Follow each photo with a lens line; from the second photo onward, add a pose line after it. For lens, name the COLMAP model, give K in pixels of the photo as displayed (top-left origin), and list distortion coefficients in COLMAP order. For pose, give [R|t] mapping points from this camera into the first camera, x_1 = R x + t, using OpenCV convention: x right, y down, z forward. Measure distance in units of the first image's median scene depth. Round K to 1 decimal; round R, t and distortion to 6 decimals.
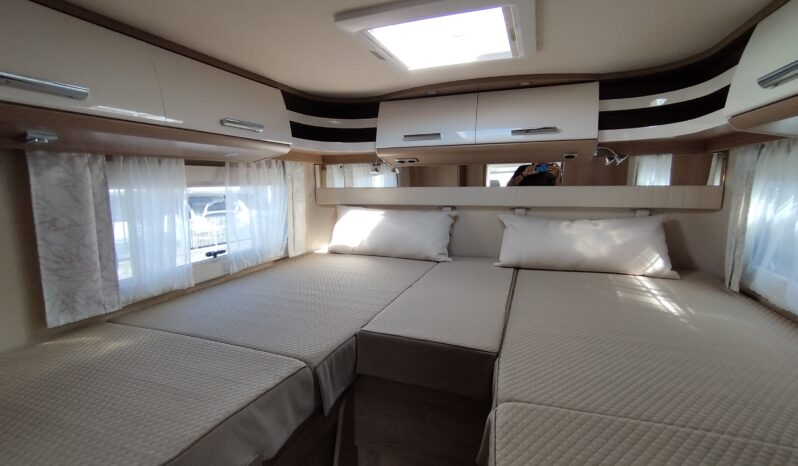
lens RADIAL K [[363.6, 0, 399.2], [0, 363.6, 229.0], [0, 0, 1]] dist [0.000746, -0.000007]
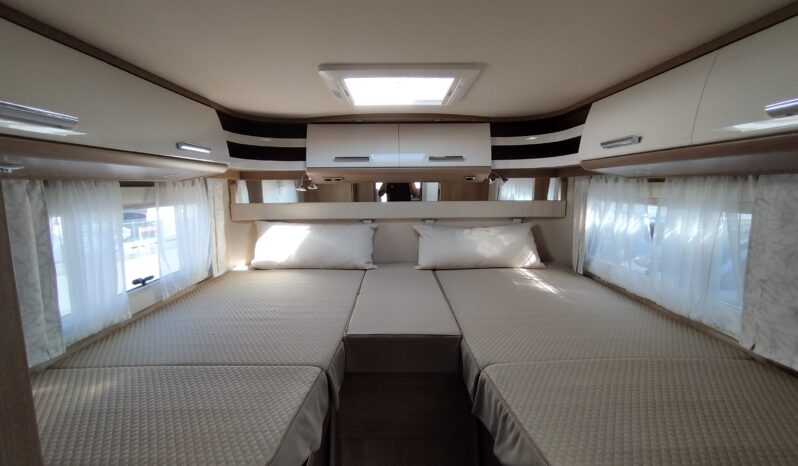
lens RADIAL K [[362.3, 0, 396.8], [0, 362.3, 232.1], [0, 0, 1]] dist [0.000755, -0.000083]
pose [[0.933618, -0.043954, 0.355563, -0.242742], [0.045611, 0.998952, 0.003725, -0.031377], [-0.355354, 0.012740, 0.934645, -0.094564]]
